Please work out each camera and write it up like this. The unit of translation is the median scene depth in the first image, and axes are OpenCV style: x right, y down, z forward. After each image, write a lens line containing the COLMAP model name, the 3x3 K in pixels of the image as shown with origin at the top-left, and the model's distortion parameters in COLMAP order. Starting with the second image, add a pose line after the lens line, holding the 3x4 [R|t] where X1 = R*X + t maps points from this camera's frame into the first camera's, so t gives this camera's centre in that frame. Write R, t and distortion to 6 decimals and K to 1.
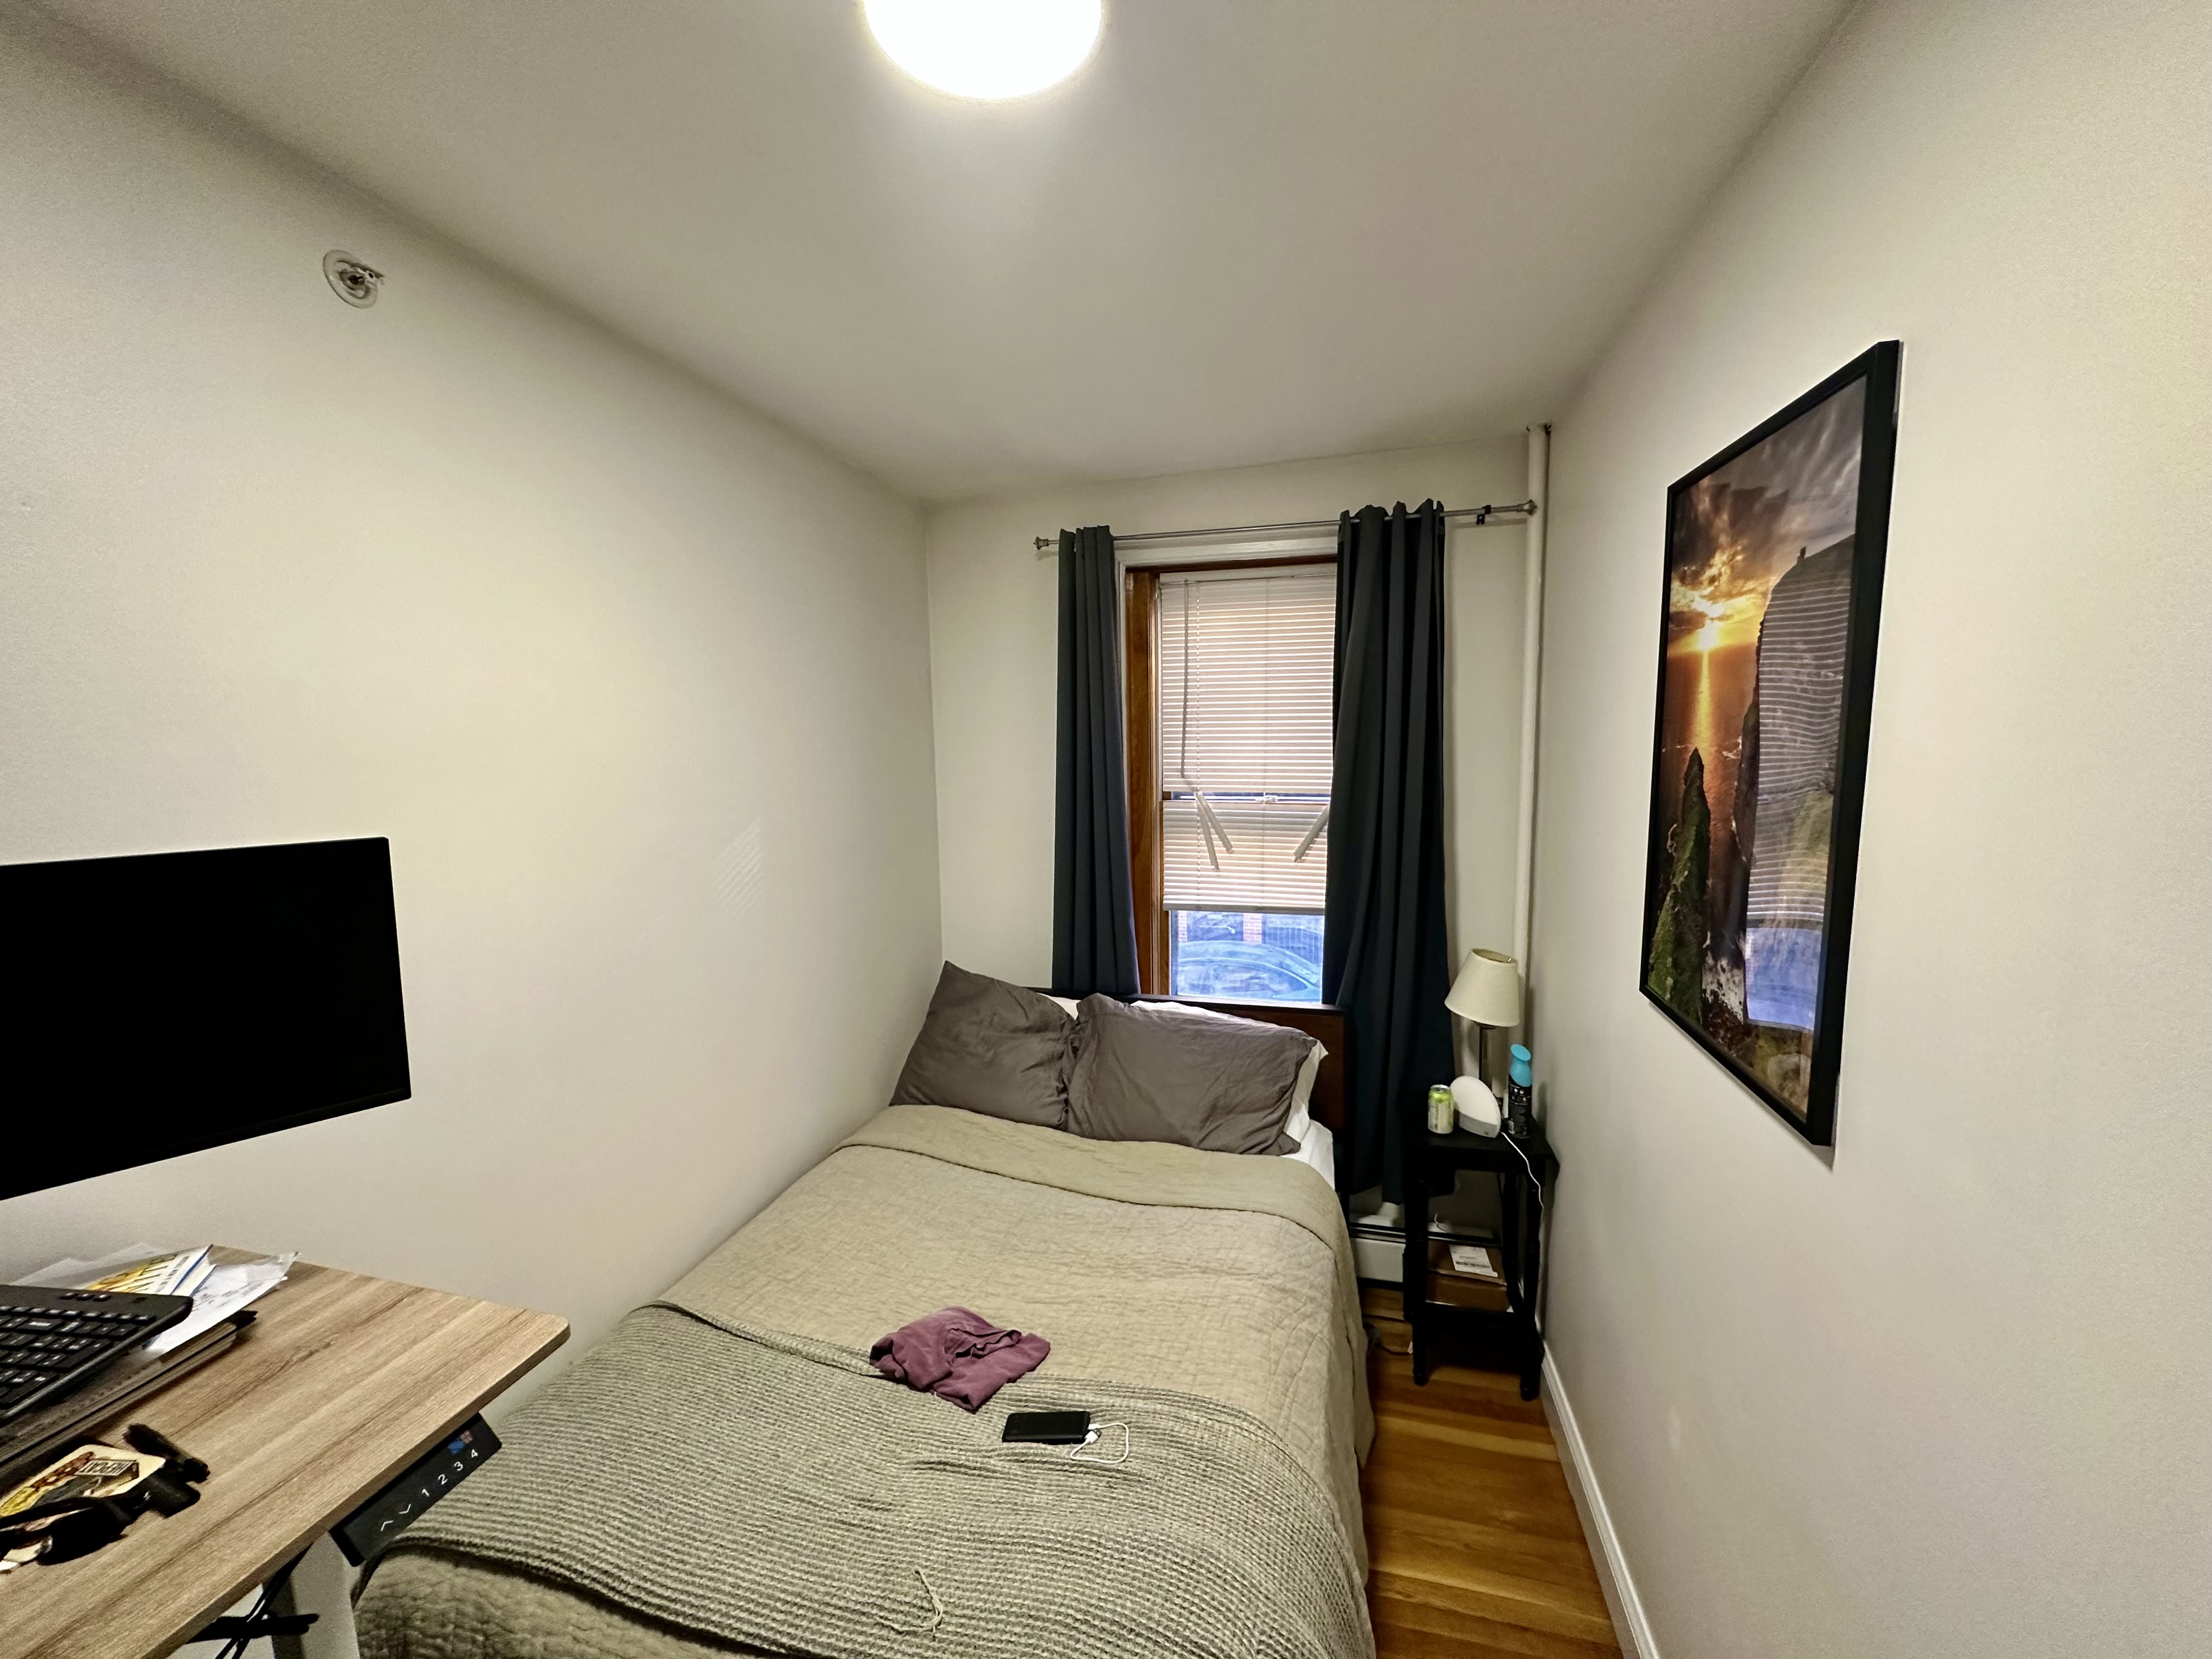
lens RADIAL K [[877.7, 0, 1108.9], [0, 877.7, 810.9], [0, 0, 1]] dist [-0.002142, 0.000406]
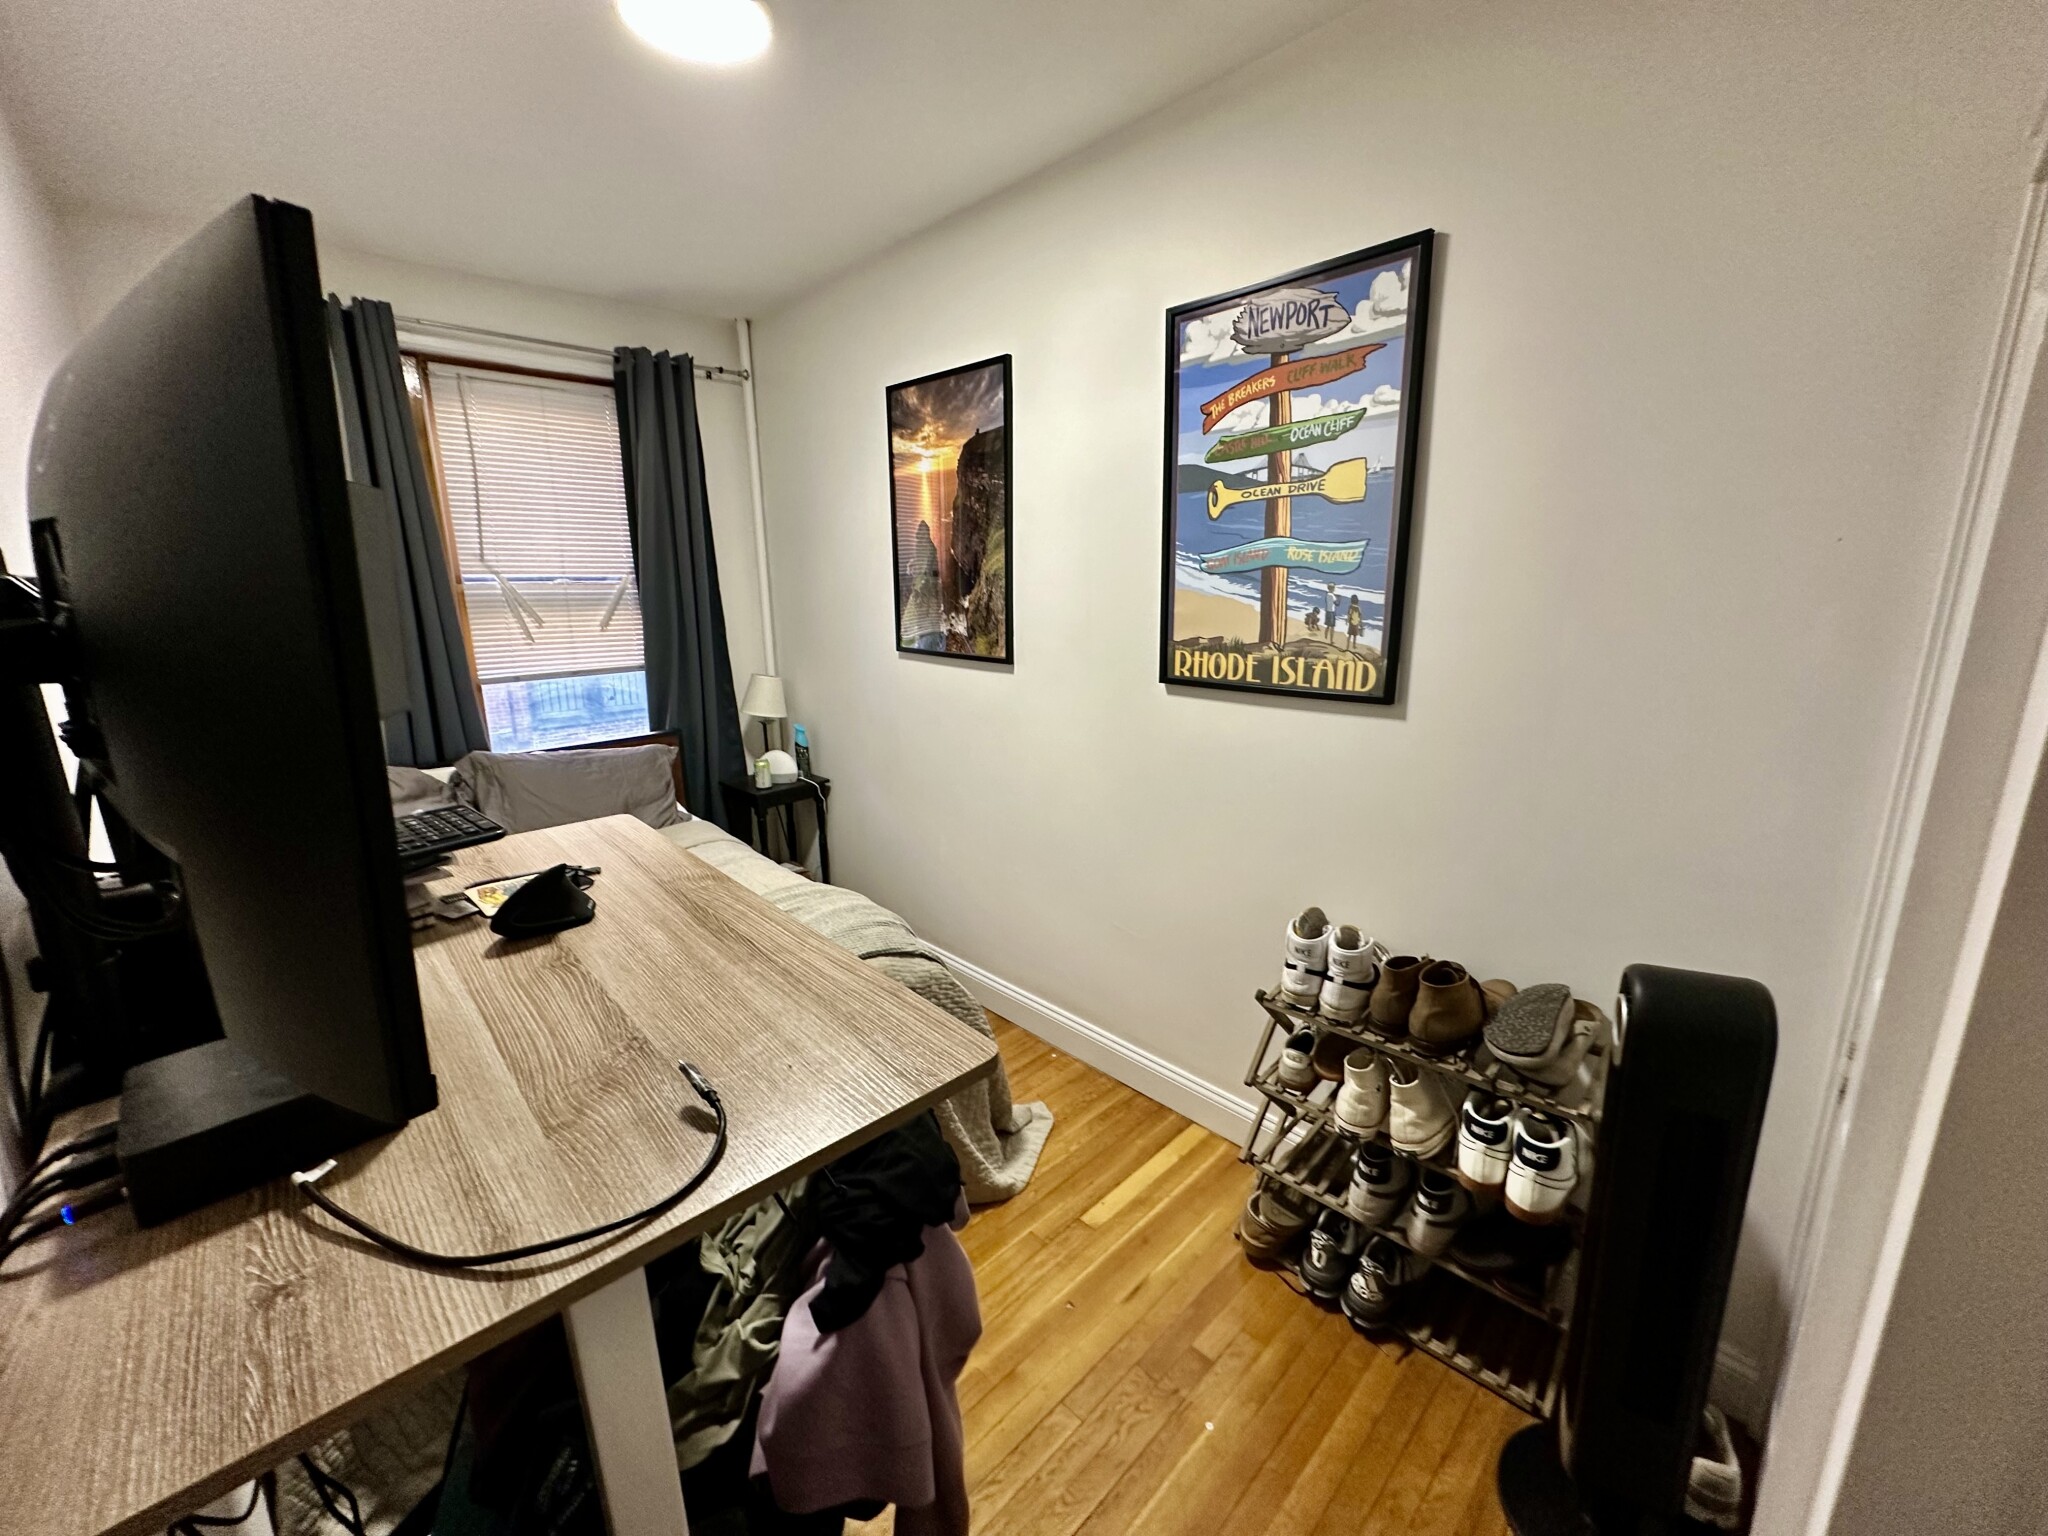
lens RADIAL K [[812.6, 0, 1031.4], [0, 812.6, 758.3], [0, 0, 1]] dist [-0.002142, 0.000406]
pose [[0.513286, -0.181412, 0.838825, -0.875567], [0.084173, 0.983333, 0.161158, 0.185279], [-0.854080, -0.012114, 0.520001, -0.238454]]
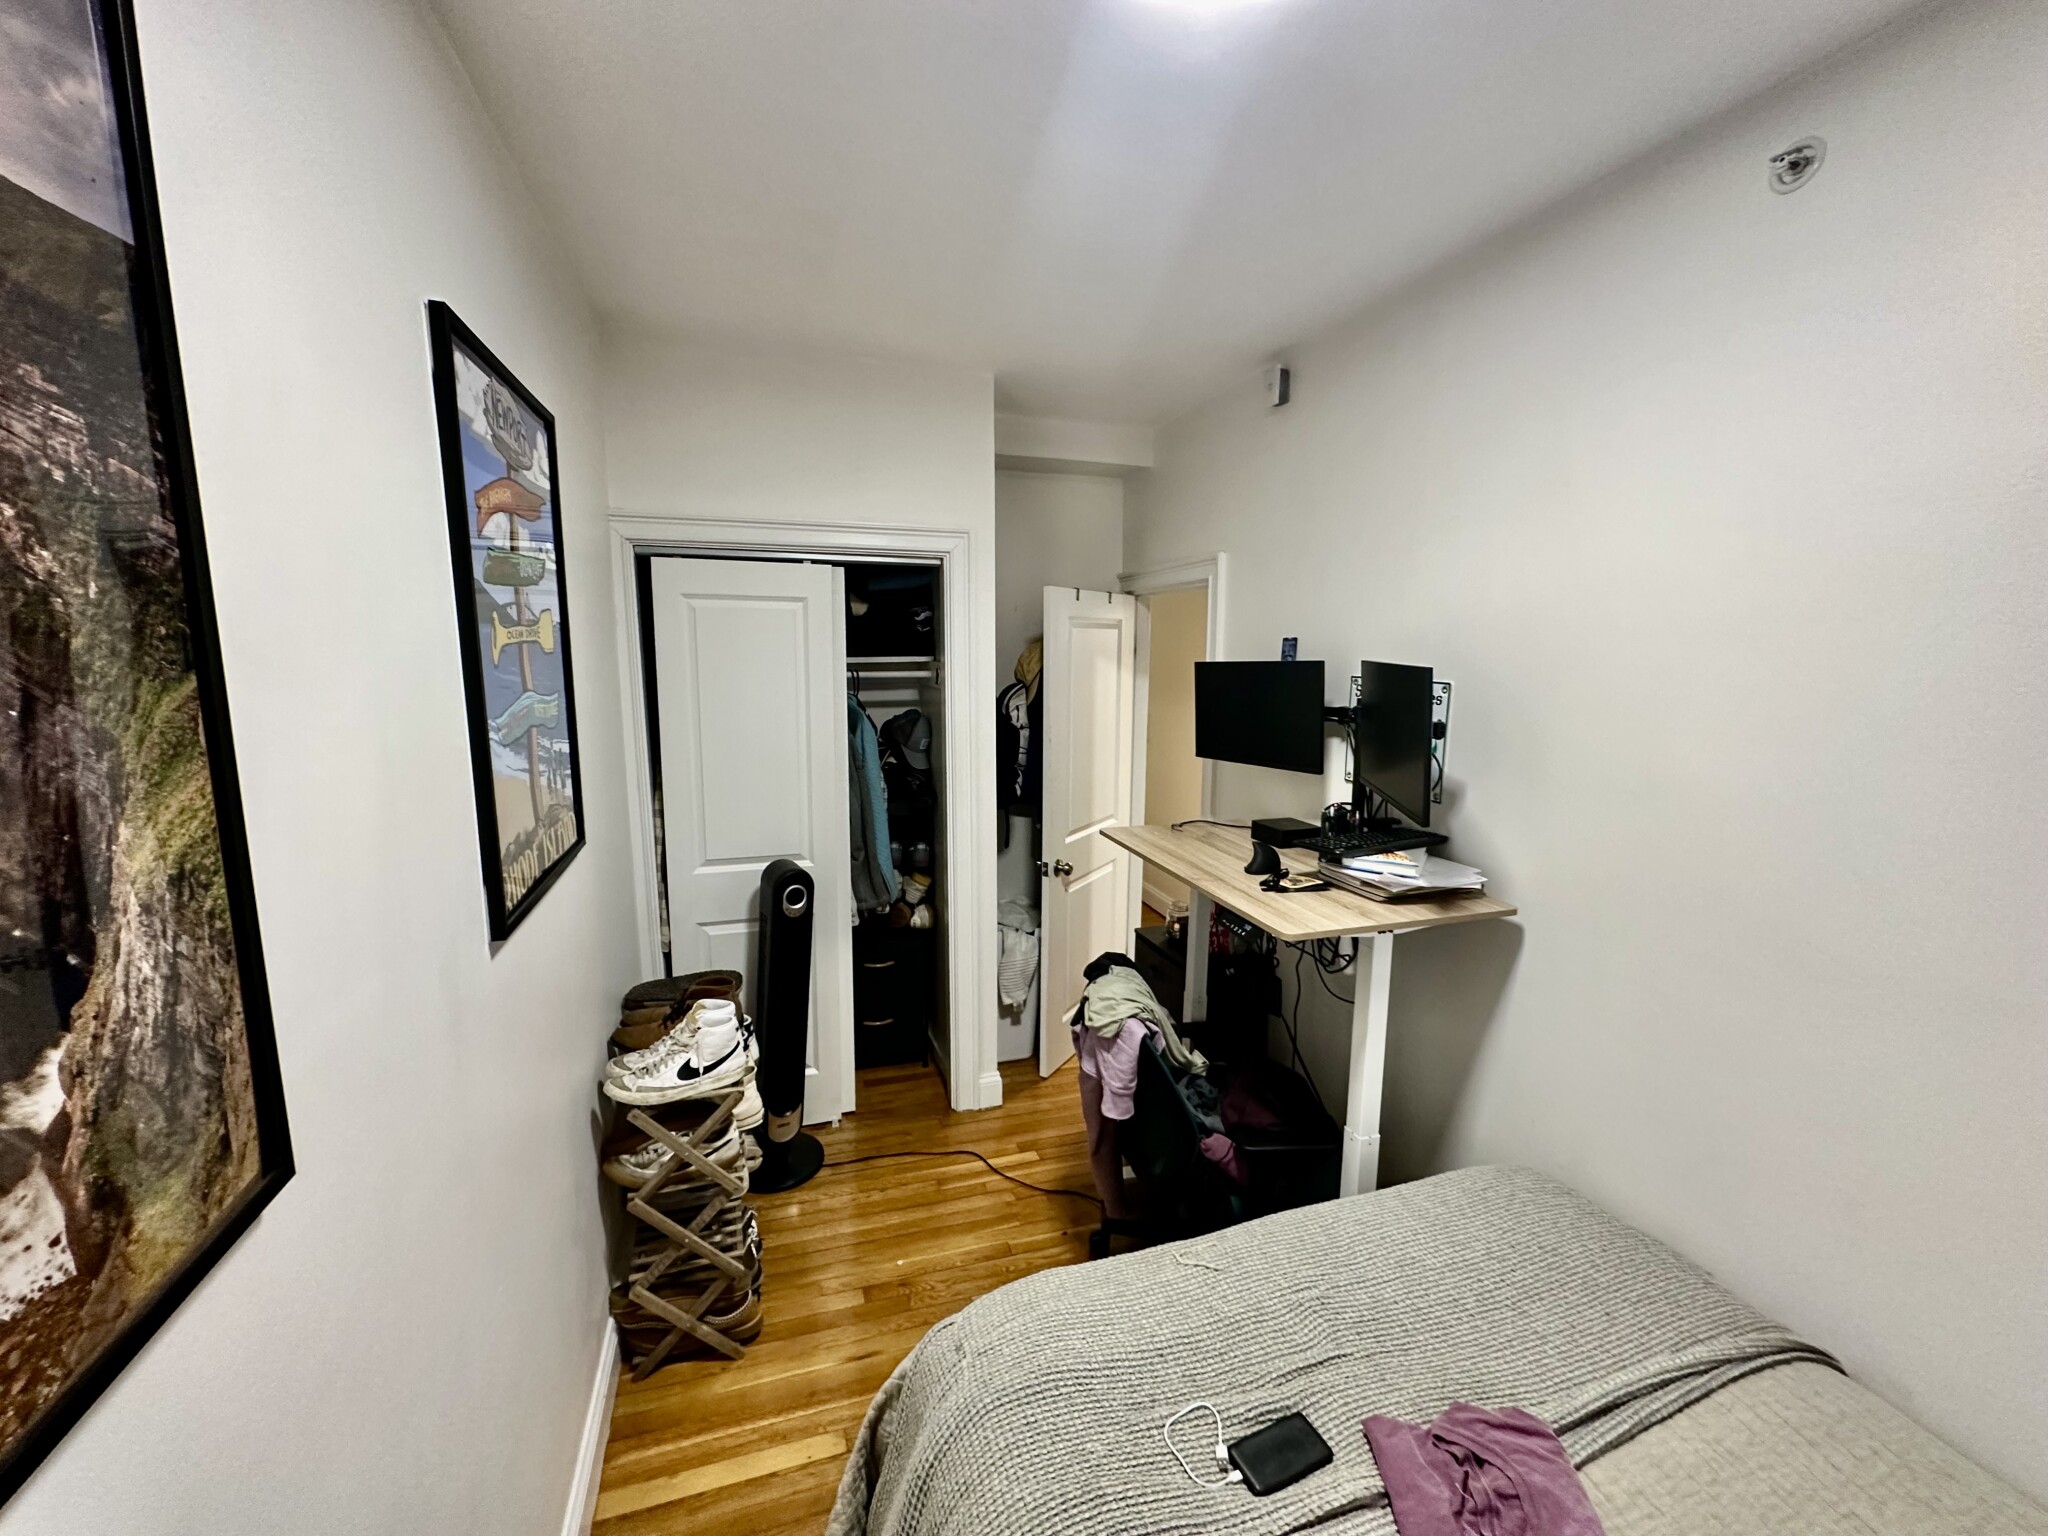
lens RADIAL K [[812.6, 0, 1023.2], [0, 812.6, 763.3], [0, 0, 1]] dist [-0.002142, 0.000406]
pose [[-0.846811, 0.091700, -0.523930, 0.422664], [-0.039461, 0.971481, 0.233812, -0.080560], [0.530429, 0.218669, -0.819042, 1.215467]]
